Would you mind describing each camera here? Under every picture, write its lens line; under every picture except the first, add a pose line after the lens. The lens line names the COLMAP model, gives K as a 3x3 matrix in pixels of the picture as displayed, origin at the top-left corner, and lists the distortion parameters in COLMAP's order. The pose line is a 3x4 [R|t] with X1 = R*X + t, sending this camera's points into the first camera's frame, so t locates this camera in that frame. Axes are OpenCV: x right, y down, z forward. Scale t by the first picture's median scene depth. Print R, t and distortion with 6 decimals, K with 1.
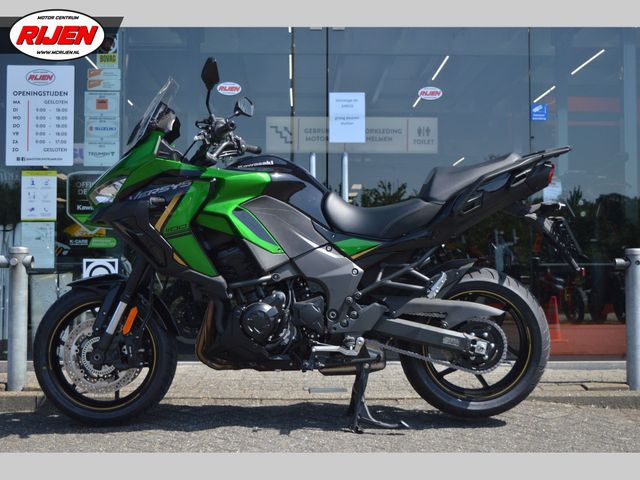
lens RADIAL K [[983.6, 0, 318.7], [0, 983.6, 238.5], [0, 0, 1]] dist [0.002470, 0.000000]
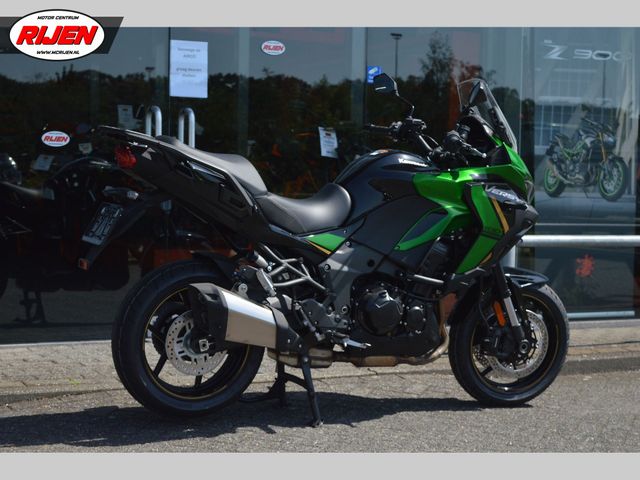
lens RADIAL K [[1326.4, 0, 321.7], [0, 1326.4, 243.5], [0, 0, 1]] dist [0.104458, 0.000000]
pose [[0.895130, -0.002528, 0.445798, -0.409786], [-0.036069, 0.996295, 0.078073, -0.063572], [-0.444343, -0.085965, 0.891723, -0.158707]]
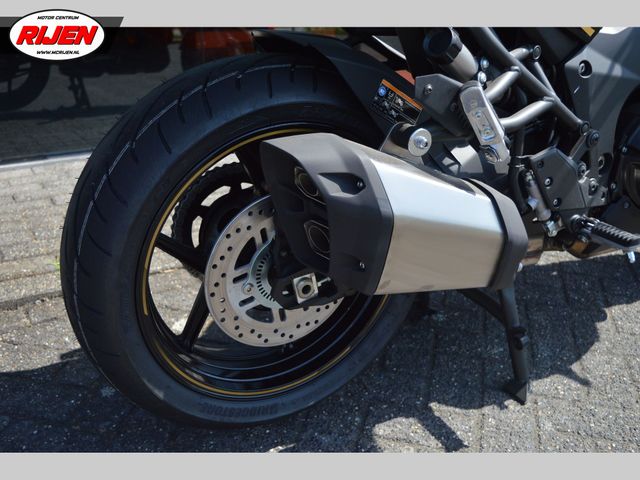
lens RADIAL K [[653.4, 0, 320.9], [0, 653.4, 237.2], [0, 0, 1]] dist [-0.080014, 0.000000]
pose [[0.871505, -0.168562, 0.460506, -0.162759], [-0.022616, 0.924253, 0.381110, -0.000917], [-0.489864, -0.342554, 0.801679, 0.512038]]
